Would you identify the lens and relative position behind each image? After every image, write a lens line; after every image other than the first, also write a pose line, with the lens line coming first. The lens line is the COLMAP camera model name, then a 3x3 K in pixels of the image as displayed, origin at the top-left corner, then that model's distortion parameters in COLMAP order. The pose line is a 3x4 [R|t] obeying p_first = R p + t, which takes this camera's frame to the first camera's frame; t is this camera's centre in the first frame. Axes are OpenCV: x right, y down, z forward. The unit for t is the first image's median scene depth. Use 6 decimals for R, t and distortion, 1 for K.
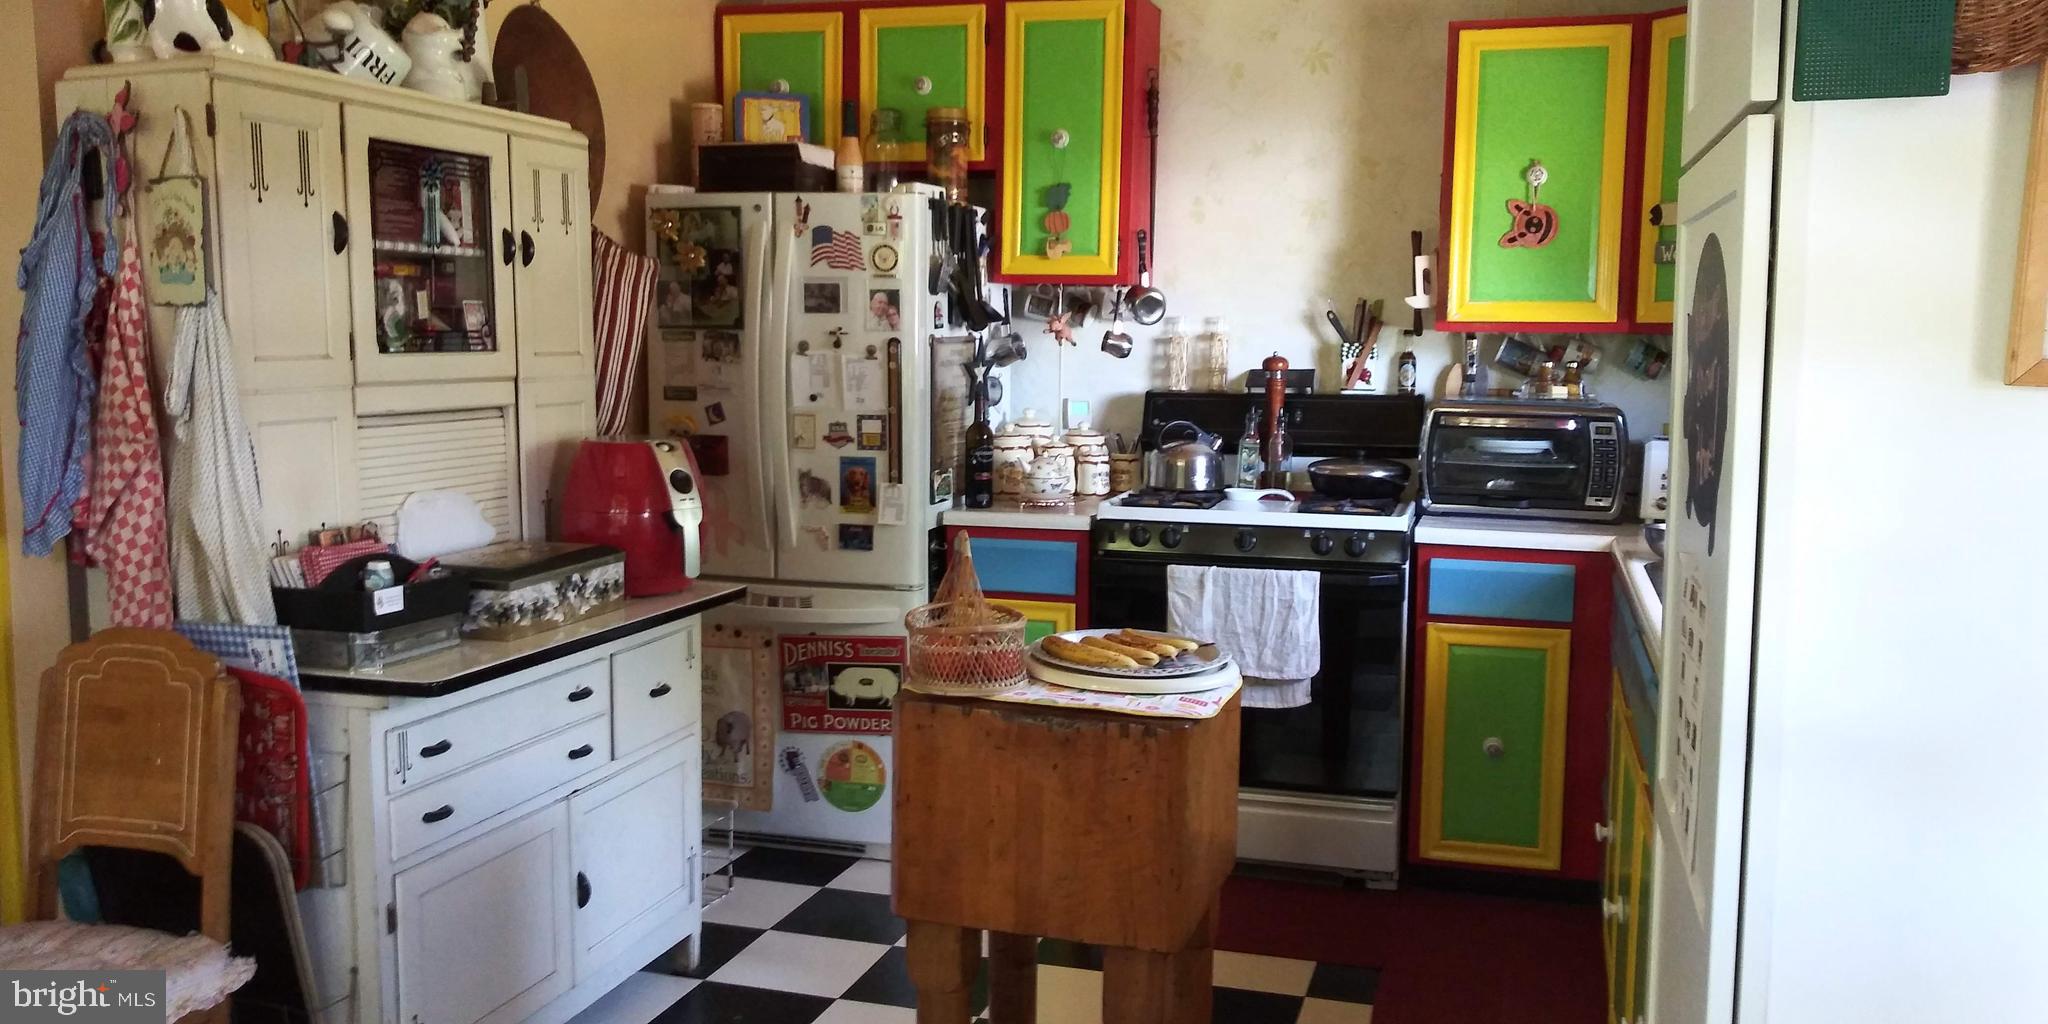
lens RADIAL K [[1609.5, 0, 1024.0], [0, 1609.5, 512.0], [0, 0, 1]] dist [0.048669, -0.002698]
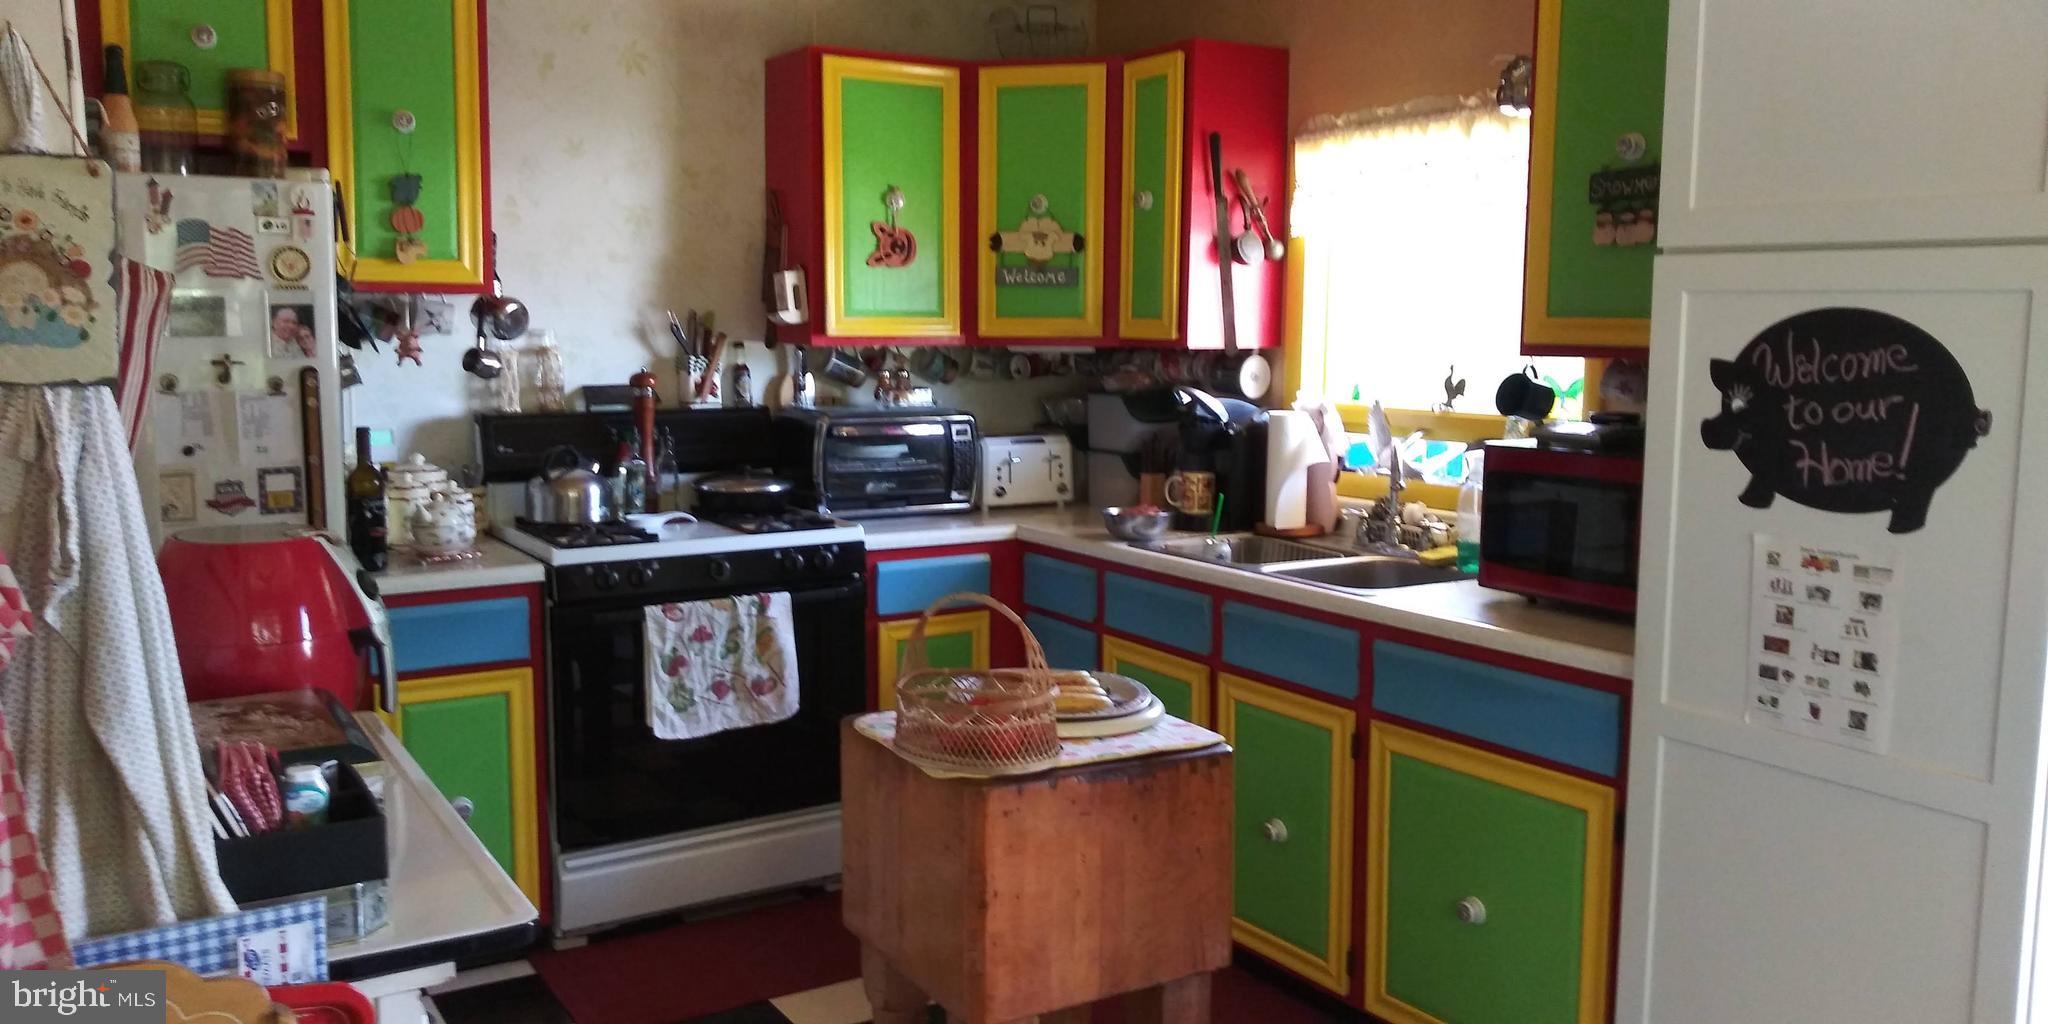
lens RADIAL K [[1569.9, 0, 1024.0], [0, 1569.9, 512.0], [0, 0, 1]] dist [0.049738, -0.186345]
pose [[0.654799, -0.098439, 0.749365, -0.424302], [0.085163, 0.994777, 0.056261, -0.051218], [-0.750990, 0.026979, 0.659762, 0.241126]]
